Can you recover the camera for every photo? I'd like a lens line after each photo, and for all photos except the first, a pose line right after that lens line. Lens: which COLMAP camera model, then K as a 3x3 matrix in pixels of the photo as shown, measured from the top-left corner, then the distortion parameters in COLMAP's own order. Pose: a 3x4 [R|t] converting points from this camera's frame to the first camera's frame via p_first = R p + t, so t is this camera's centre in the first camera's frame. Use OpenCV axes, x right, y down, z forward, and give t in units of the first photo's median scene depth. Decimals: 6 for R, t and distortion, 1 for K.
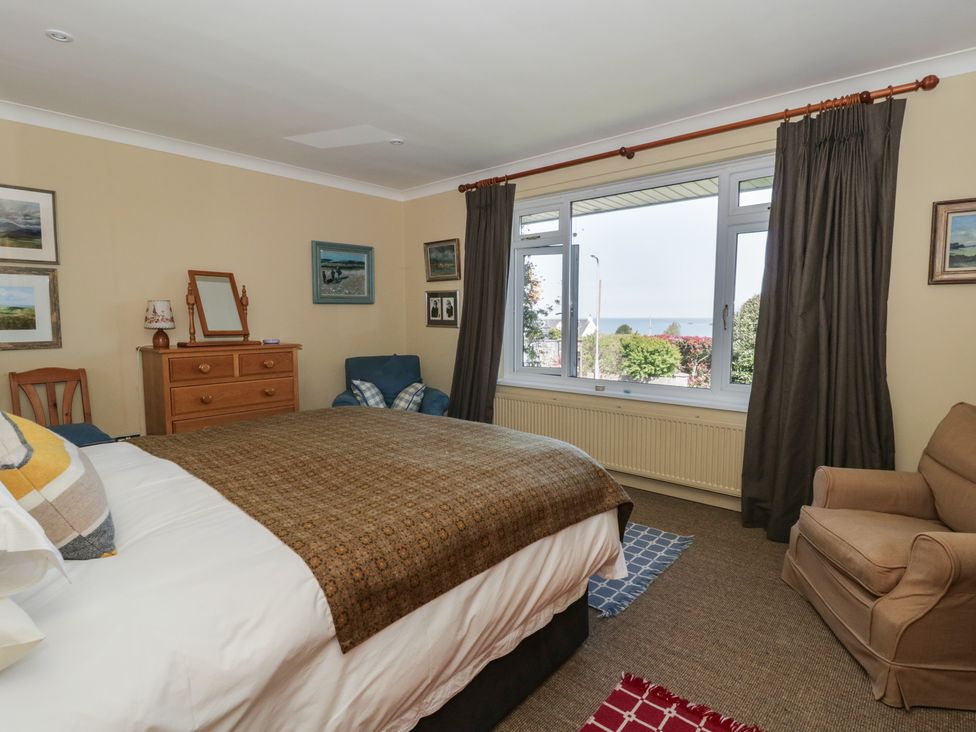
lens RADIAL K [[513.3, 0, 492.4], [0, 513.3, 366.0], [0, 0, 1]] dist [0.002362, -0.014427]
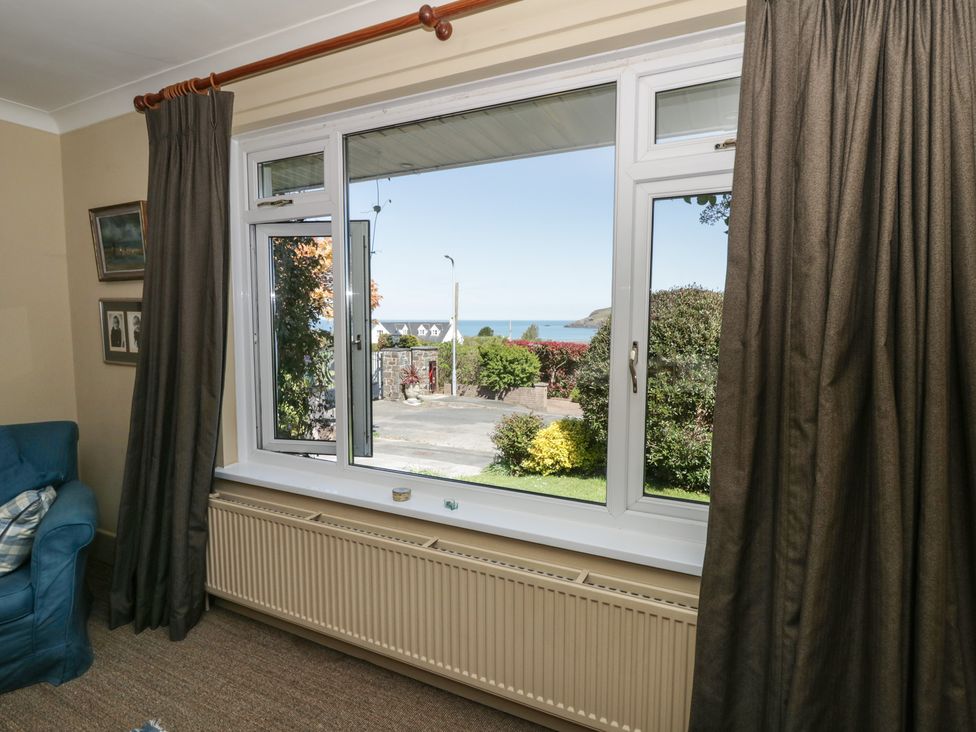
lens RADIAL K [[513.3, 0, 488.2], [0, 513.3, 358.7], [0, 0, 1]] dist [0.002362, -0.014427]
pose [[0.968057, -0.014577, 0.250305, 0.131340], [0.018883, 0.999712, -0.014809, -0.066338], [-0.250017, 0.019063, 0.968054, 0.375170]]
